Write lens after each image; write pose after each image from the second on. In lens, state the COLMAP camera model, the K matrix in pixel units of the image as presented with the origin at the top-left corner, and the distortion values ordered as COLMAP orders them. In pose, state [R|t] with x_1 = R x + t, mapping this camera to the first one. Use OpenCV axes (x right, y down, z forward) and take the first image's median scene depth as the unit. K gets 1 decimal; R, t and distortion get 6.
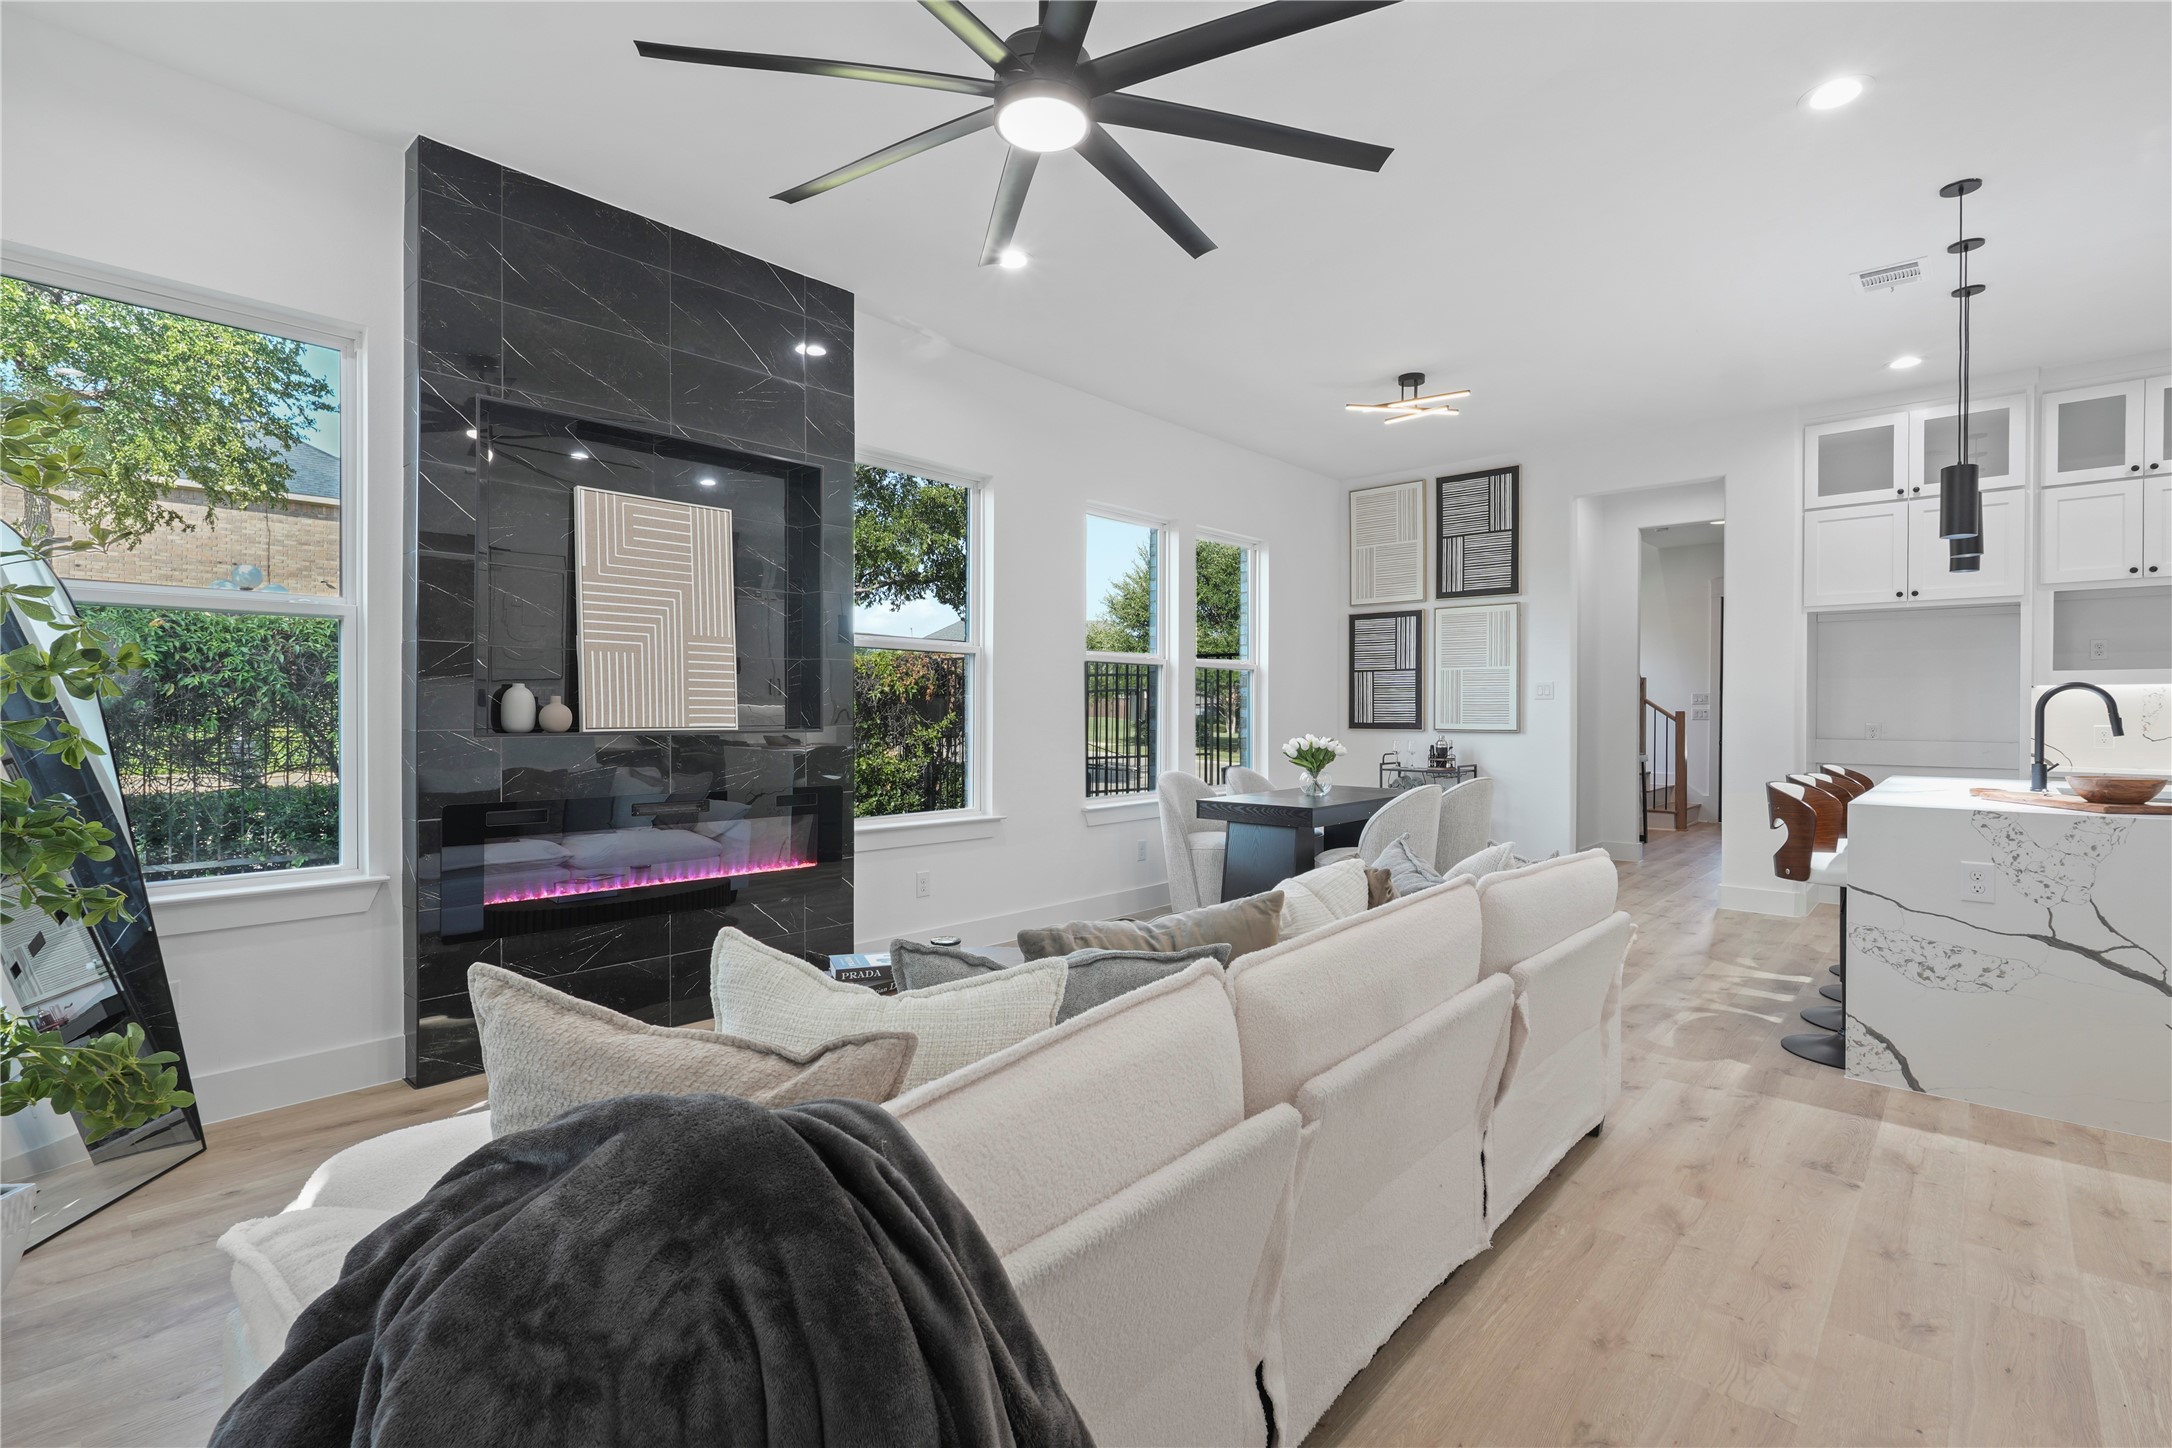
lens RADIAL K [[1003.7, 0, 1074.6], [0, 1003.7, 718.8], [0, 0, 1]] dist [-0.009033, -0.000242]
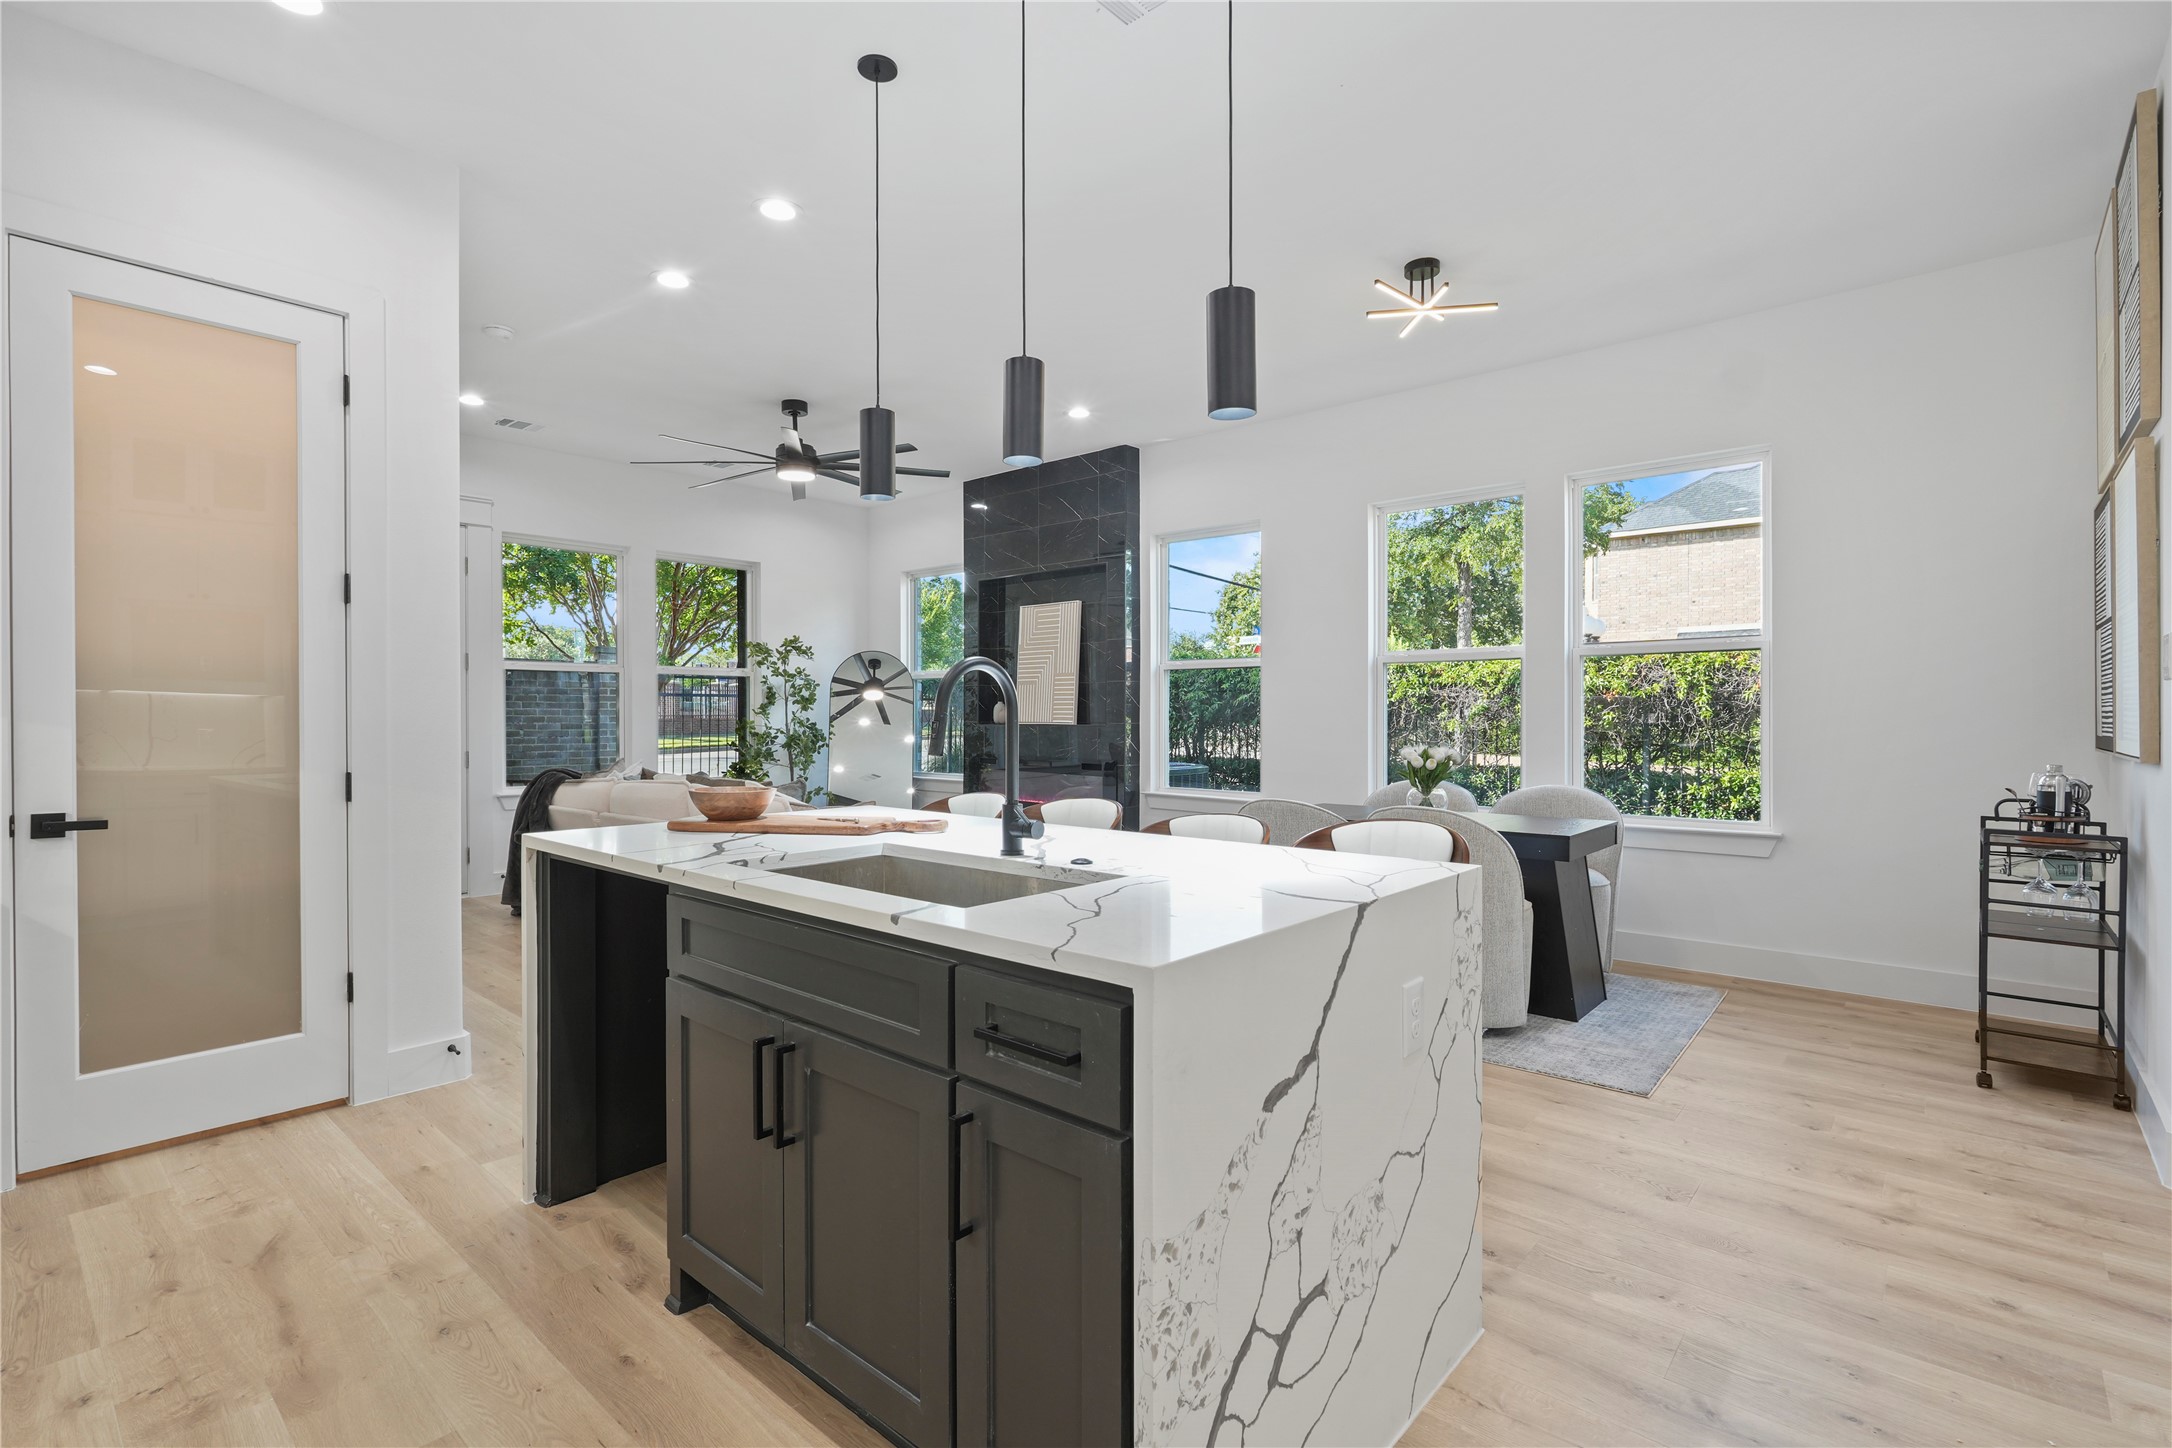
lens RADIAL K [[1003.7, 0, 1074.6], [0, 1003.7, 718.8], [0, 0, 1]] dist [-0.009033, -0.000242]
pose [[0.010736, 0.005456, -0.999927, 1.532499], [-0.006496, 0.999964, 0.005386, -0.009100], [0.999921, 0.006438, 0.010771, 1.042129]]
